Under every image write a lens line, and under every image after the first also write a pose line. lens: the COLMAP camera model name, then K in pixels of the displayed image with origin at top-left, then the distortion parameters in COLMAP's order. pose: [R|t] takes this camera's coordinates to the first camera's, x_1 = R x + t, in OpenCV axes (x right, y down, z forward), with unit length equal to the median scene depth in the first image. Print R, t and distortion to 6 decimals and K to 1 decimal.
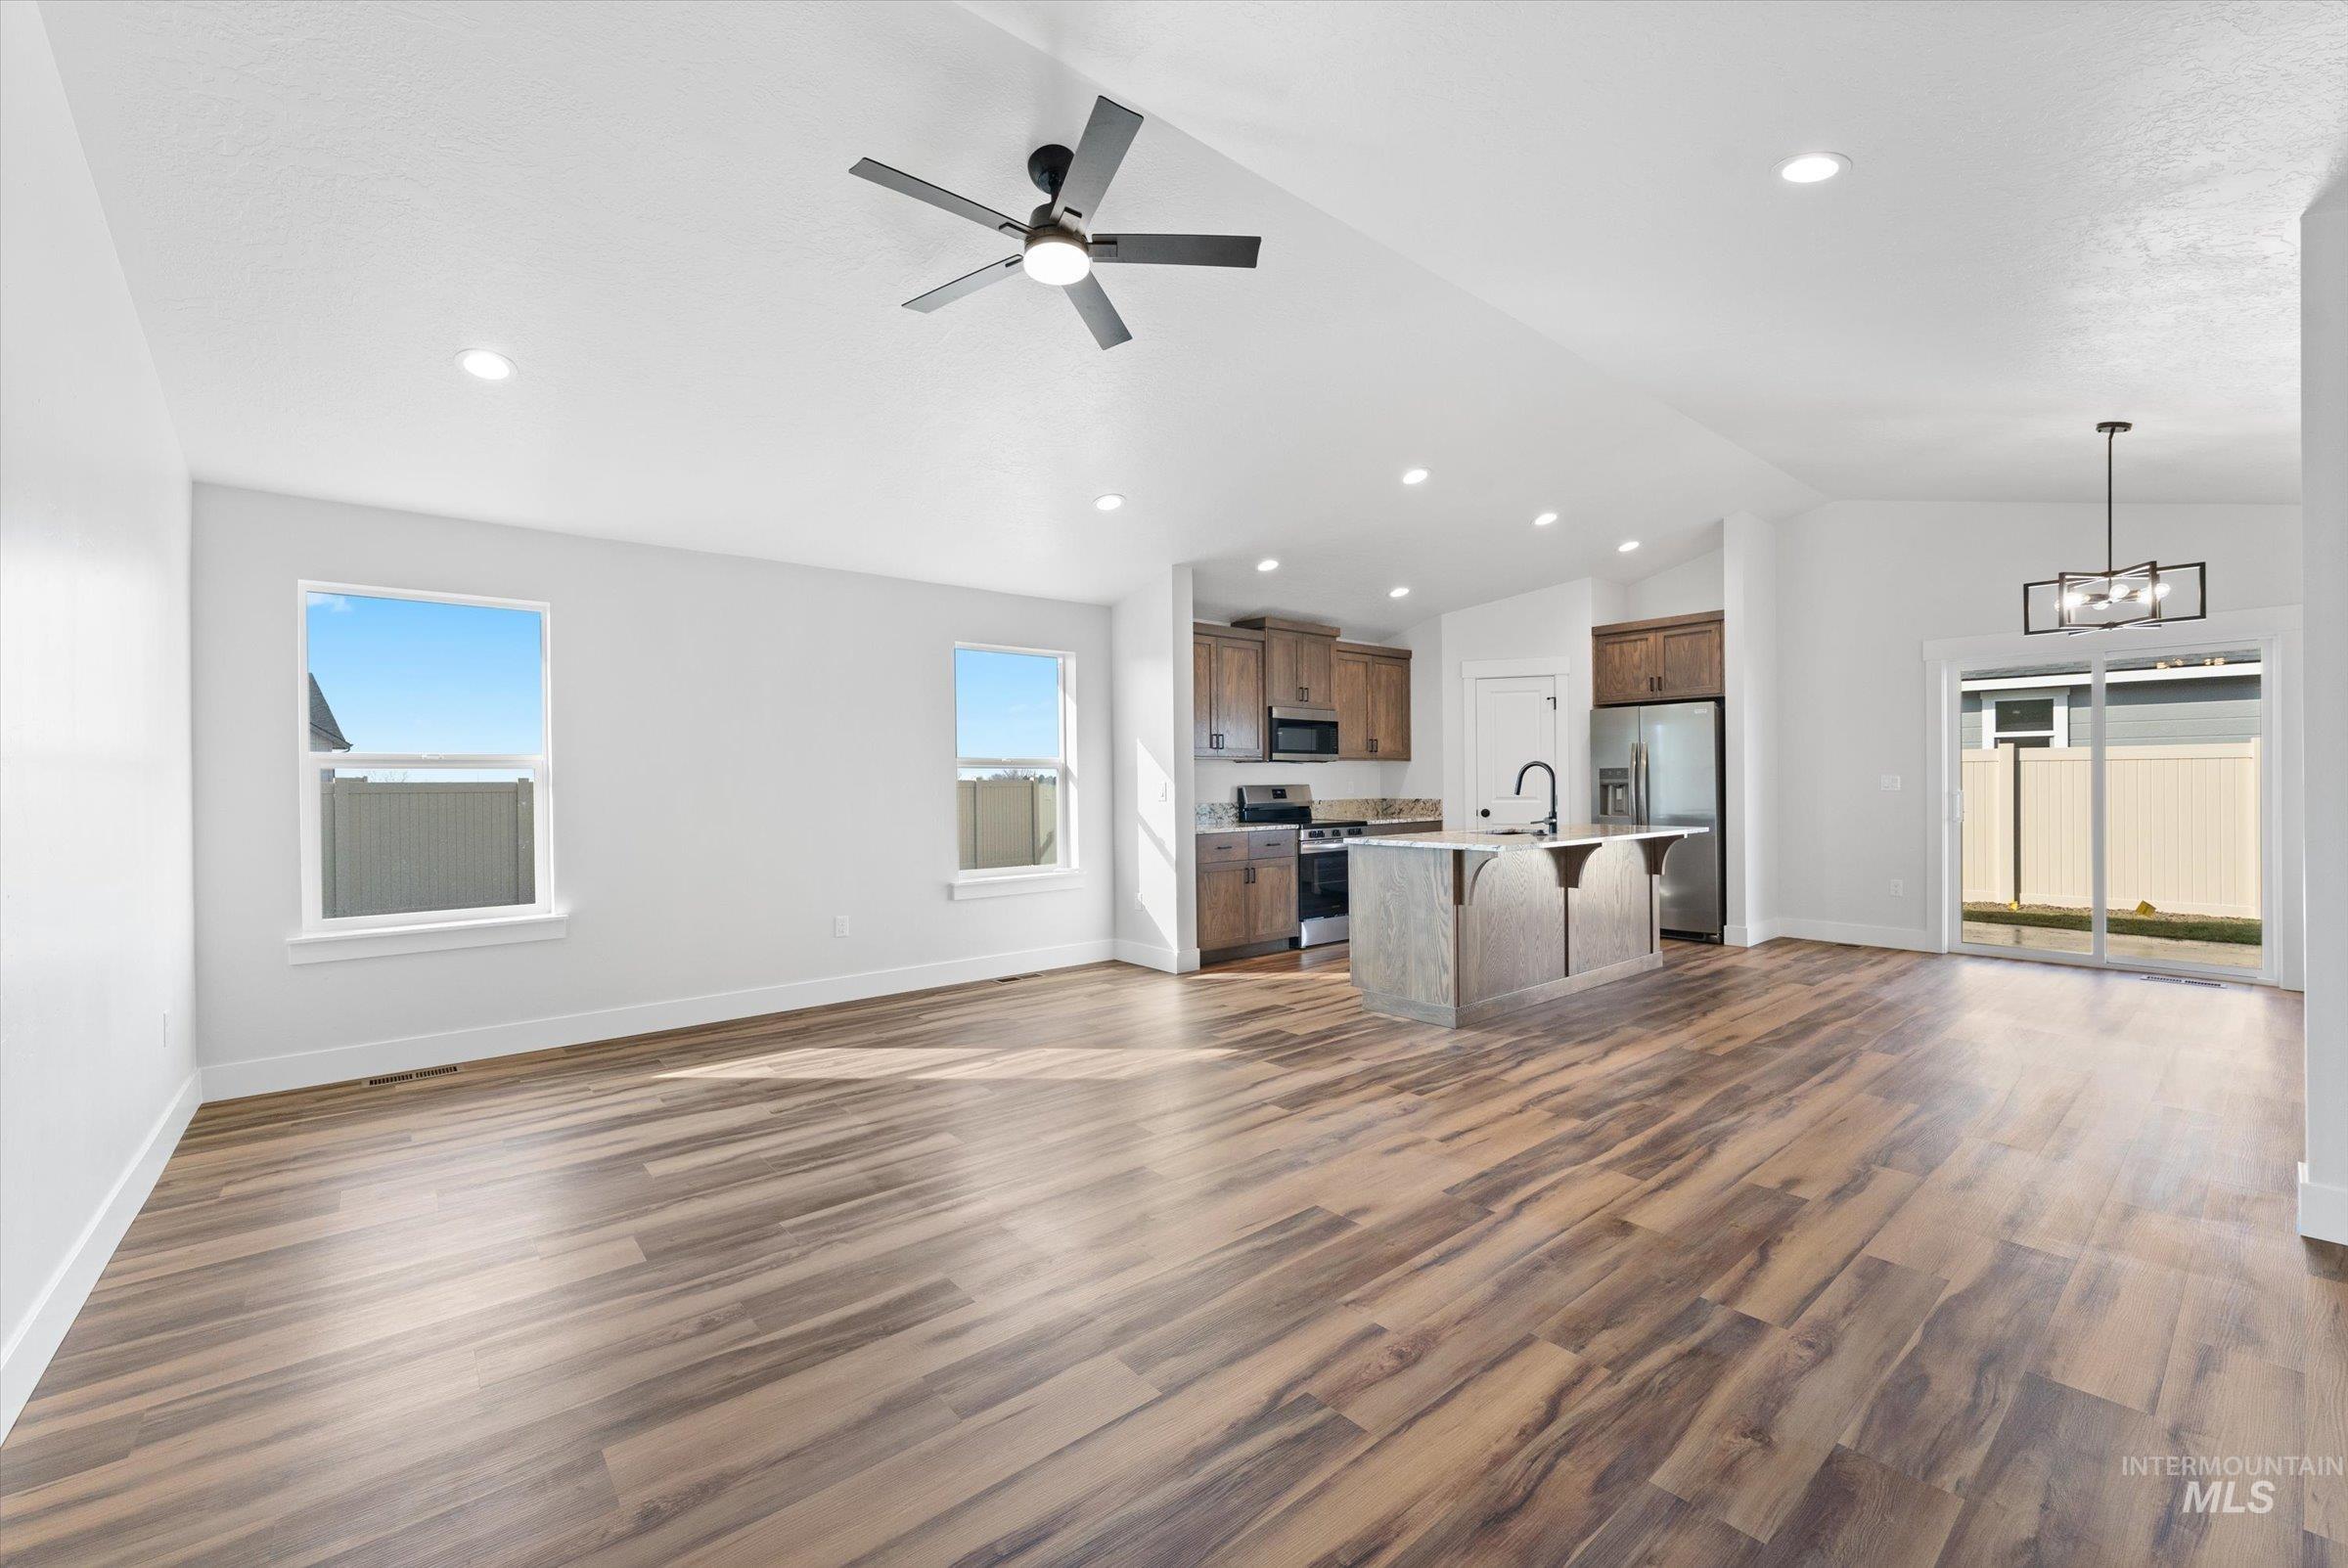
lens RADIAL K [[949.8, 0, 1165.0], [0, 949.8, 784.6], [0, 0, 1]] dist [-0.001505, -0.000142]
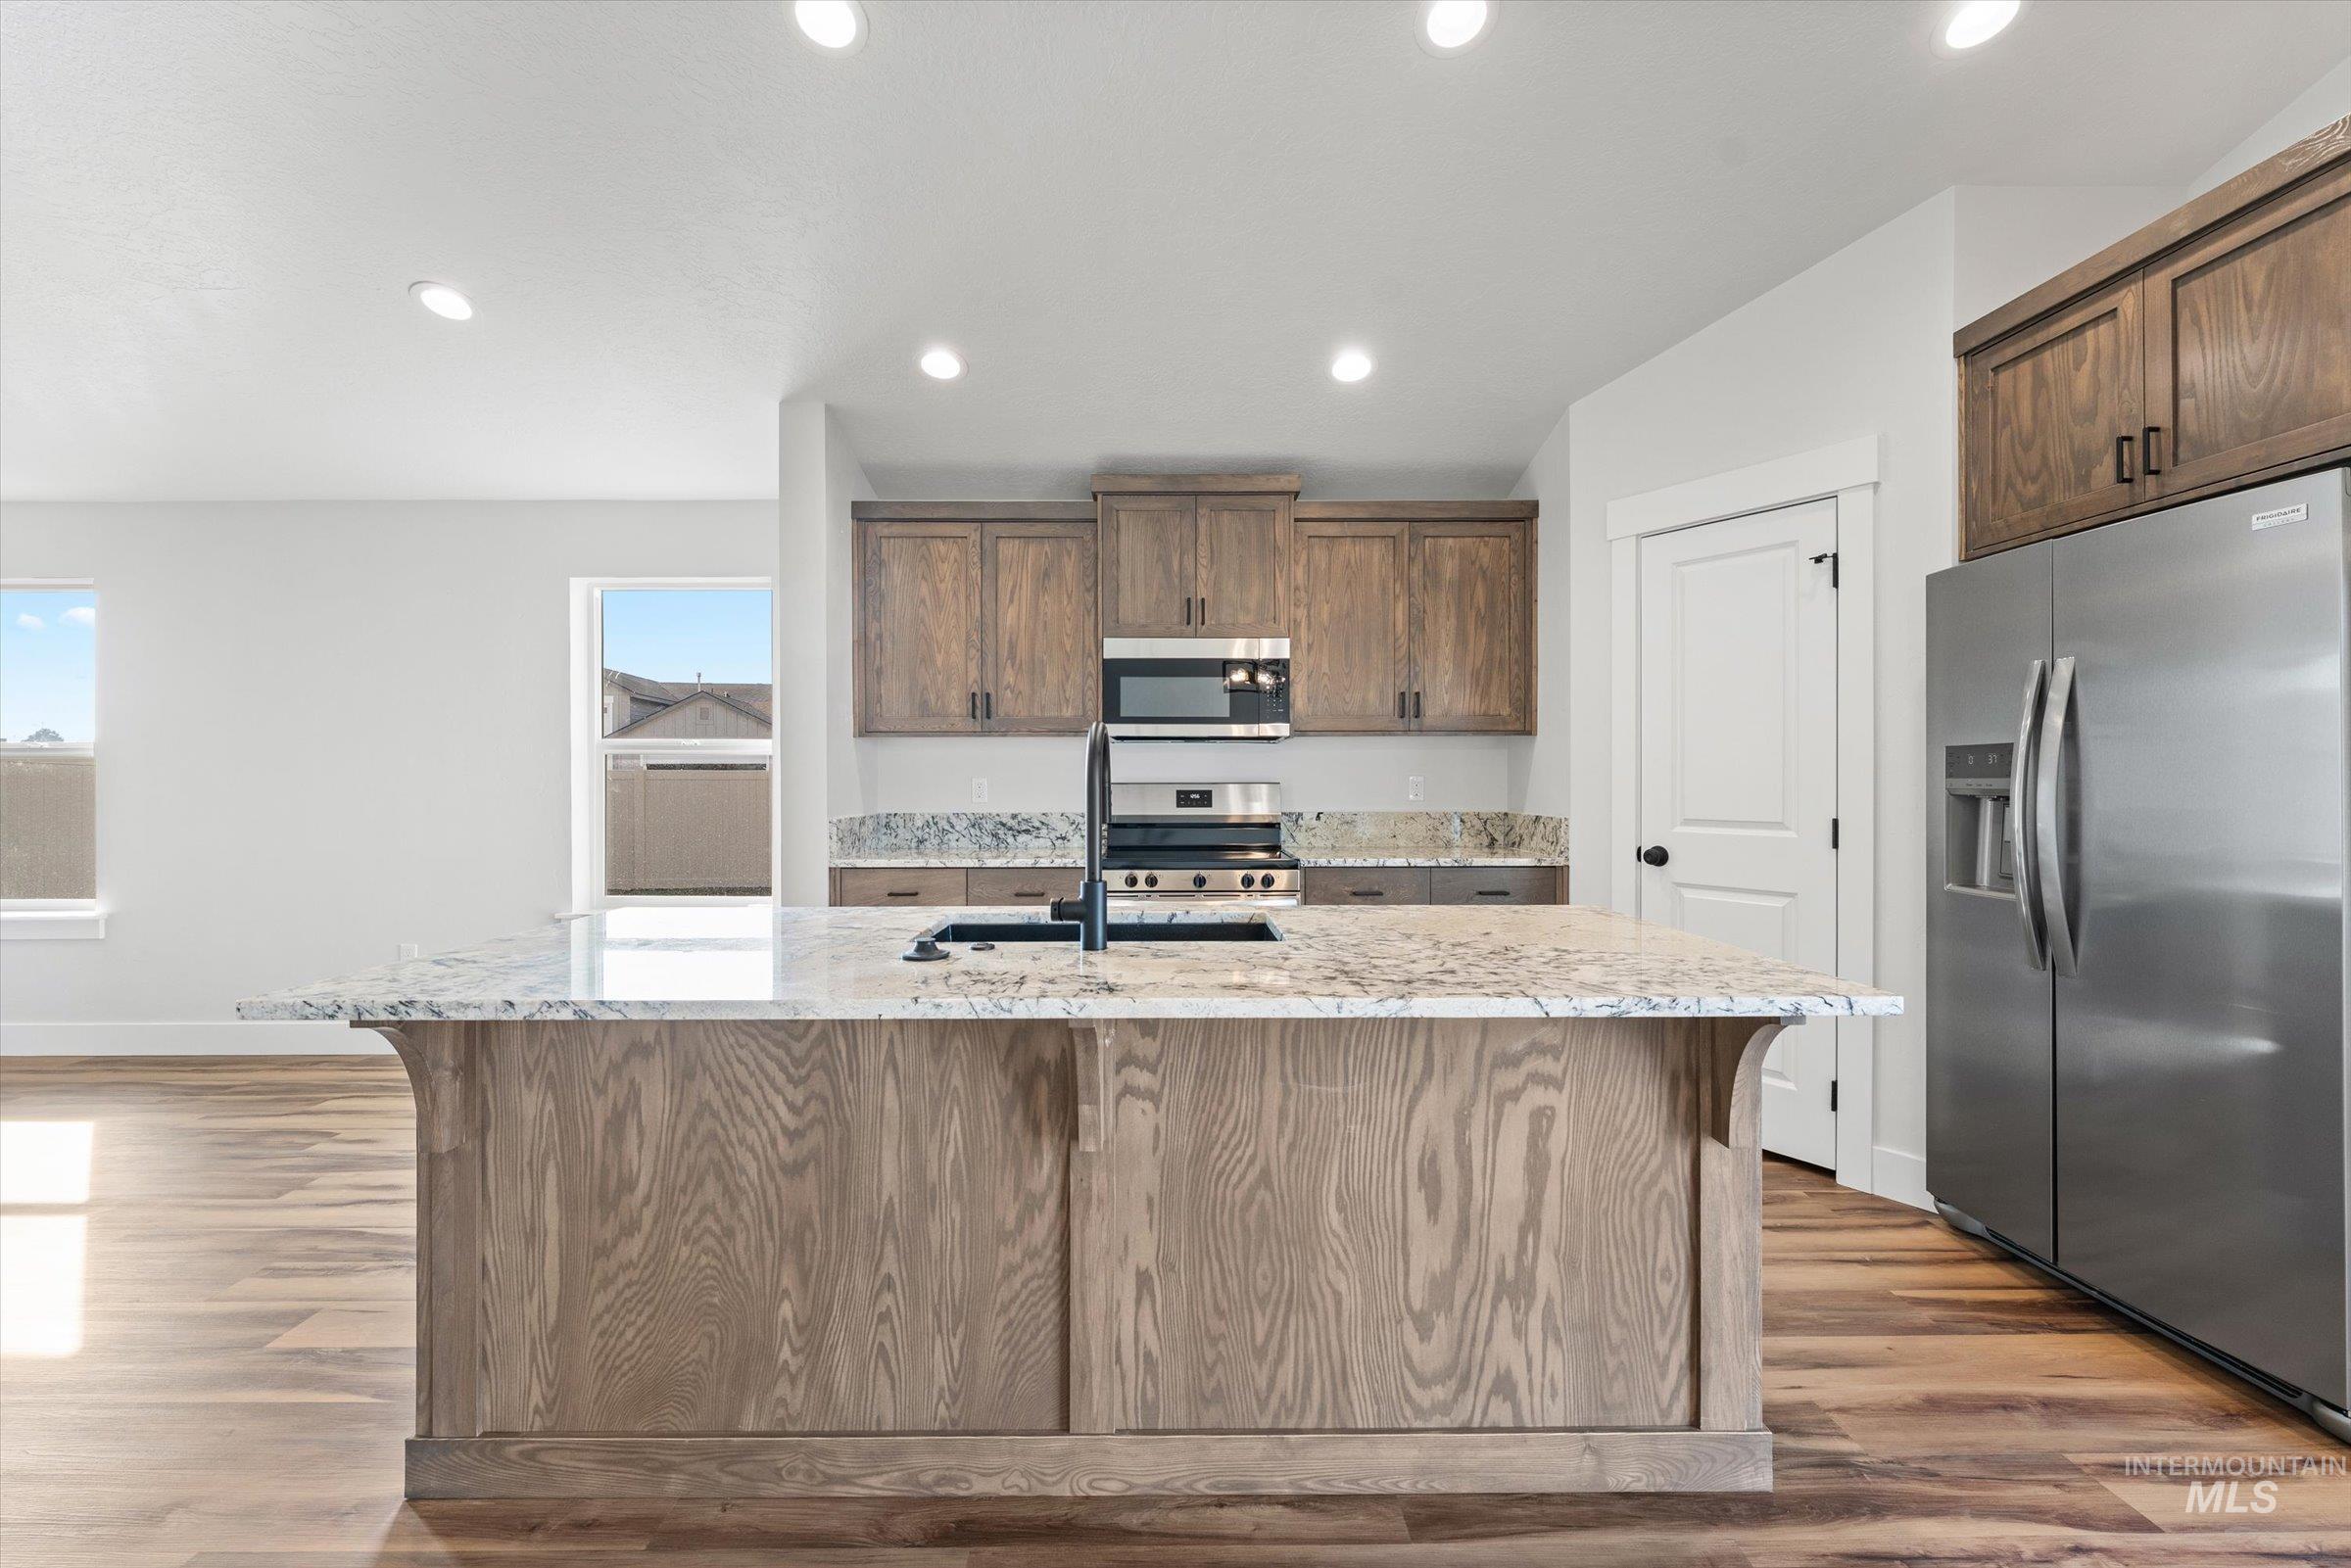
lens RADIAL K [[958.4, 0, 1167.9], [0, 958.4, 779.7], [0, 0, 1]] dist [-0.000338, 0.000016]
pose [[0.774561, 0.011314, -0.632398, 0.570415], [-0.008107, 0.999935, 0.007961, -0.006880], [0.632447, -0.001040, 0.774603, 0.701601]]
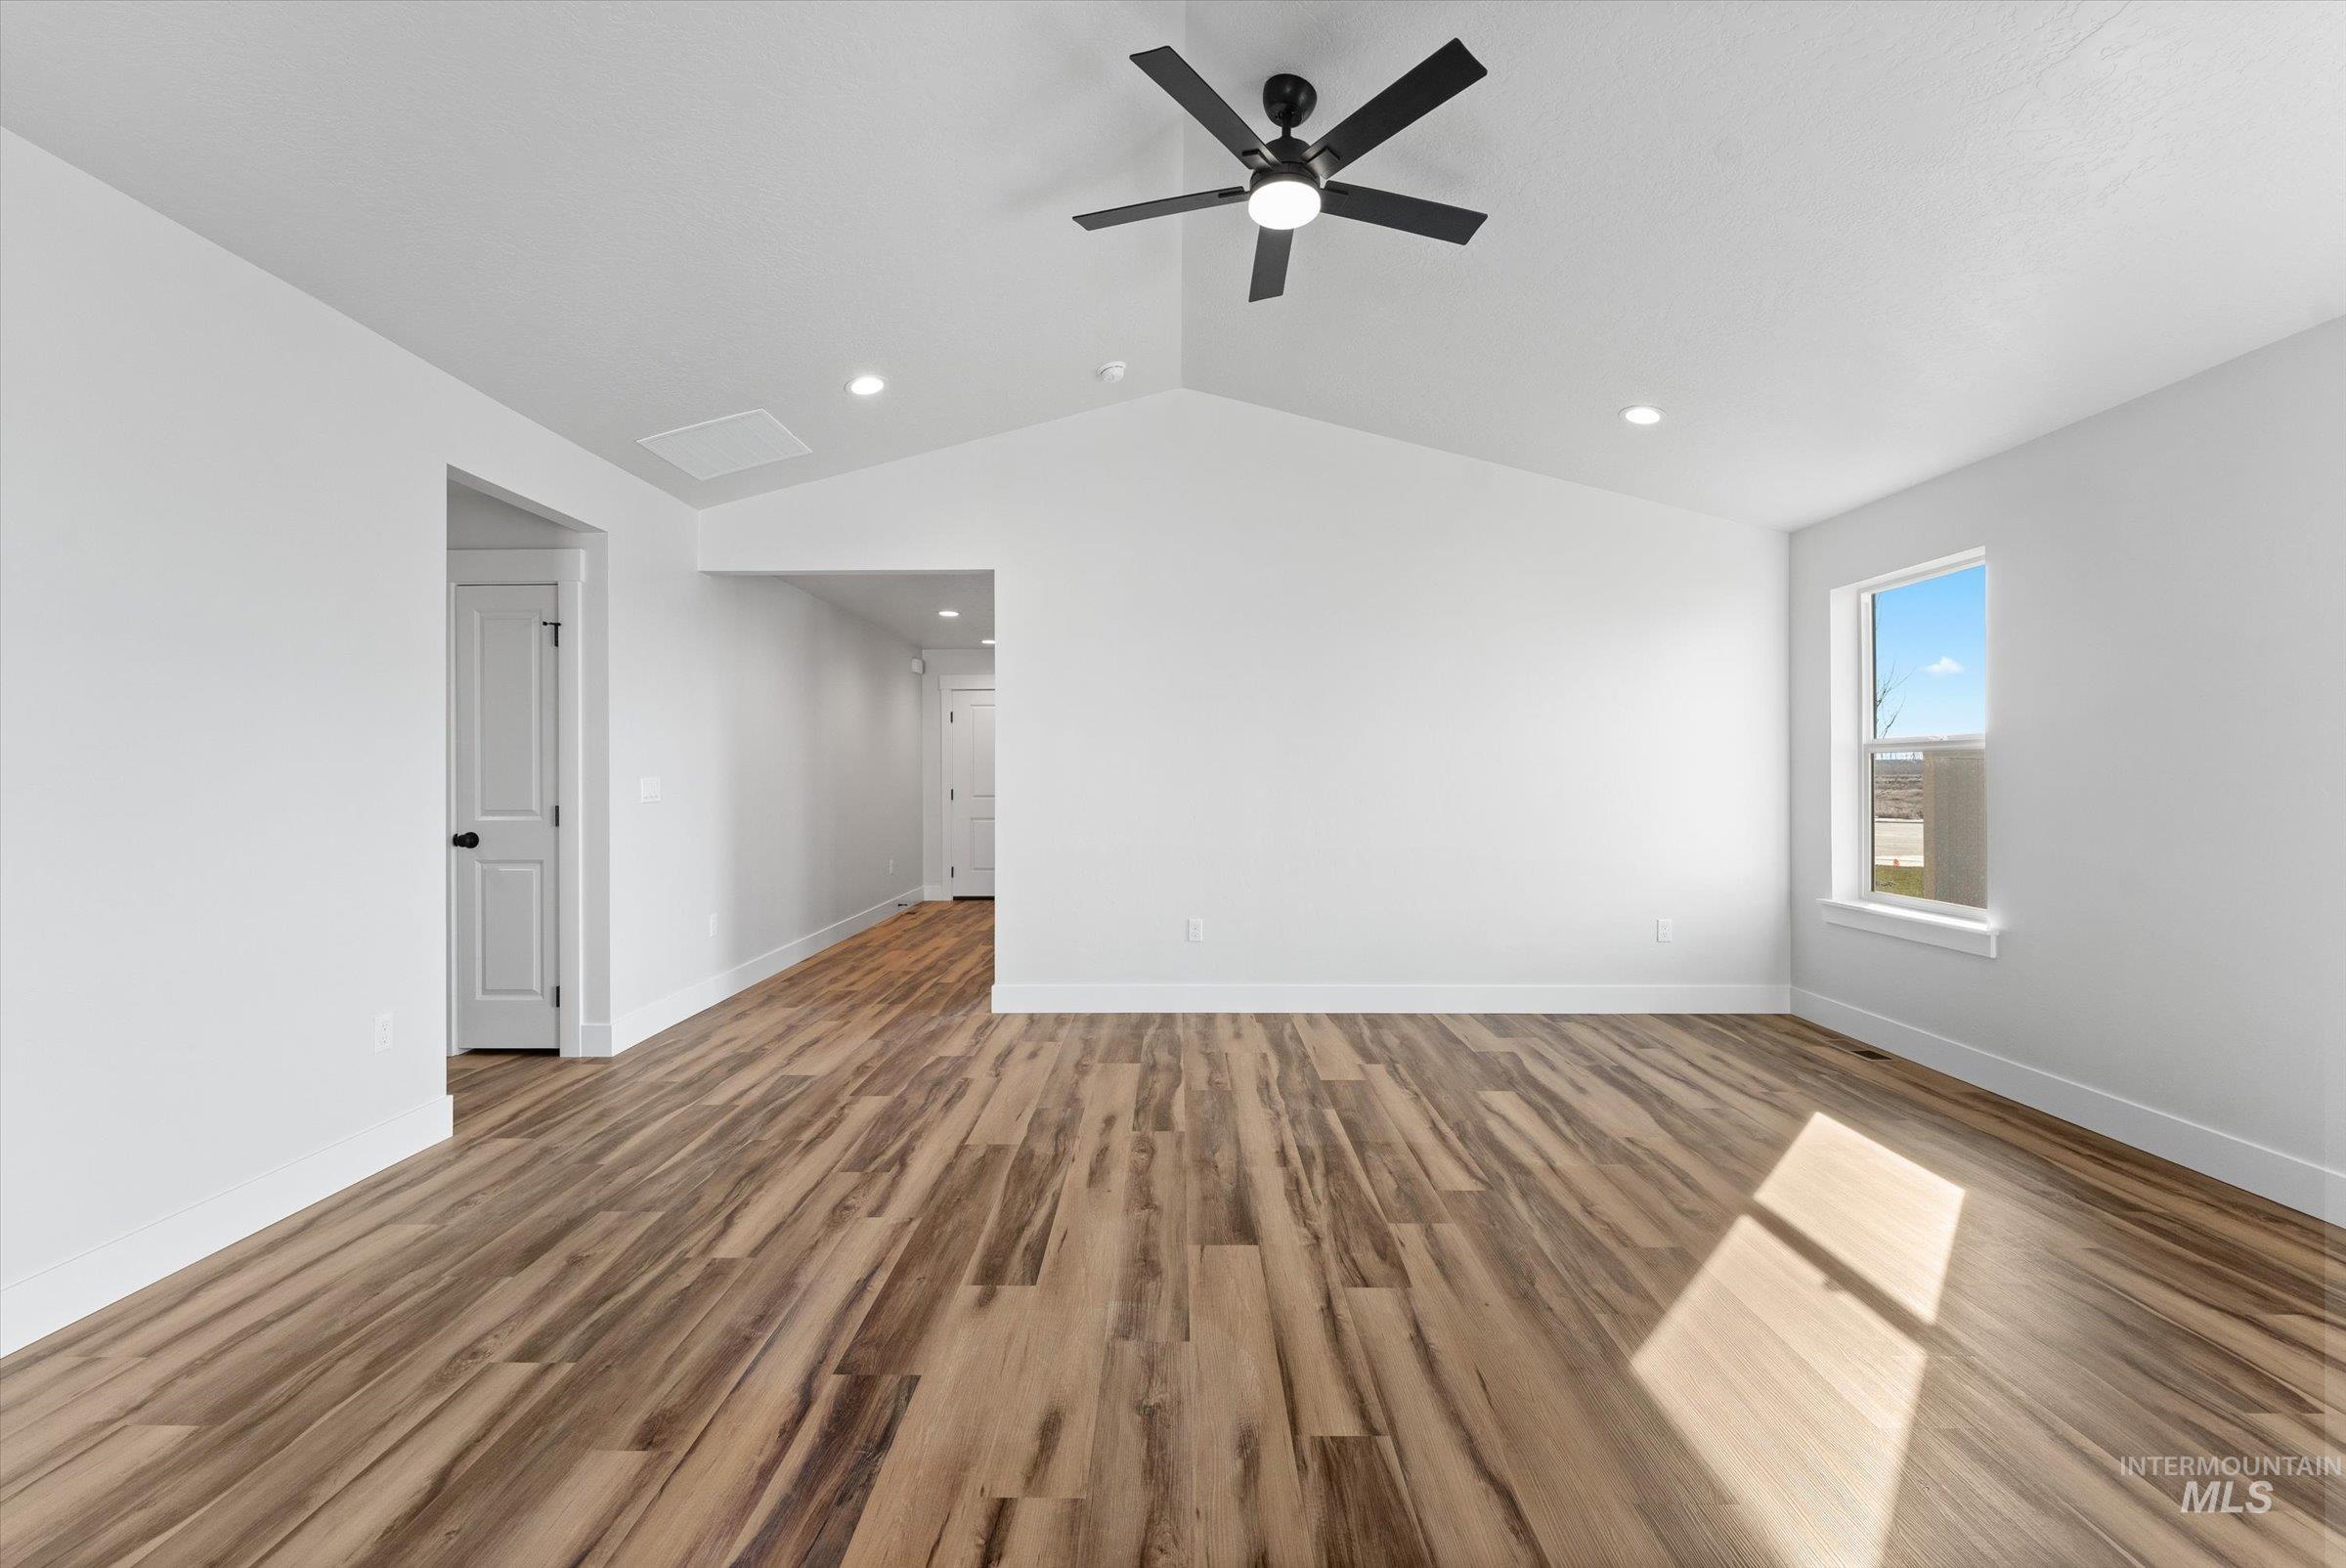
lens RADIAL K [[956.5, 0, 1165.4], [0, 956.5, 779.7], [0, 0, 1]] dist [-0.000338, 0.000016]
pose [[-0.646079, 0.013813, -0.763145, 0.327494], [0.007730, 0.999903, 0.011555, -0.003433], [0.763231, 0.001566, -0.646124, 0.741598]]
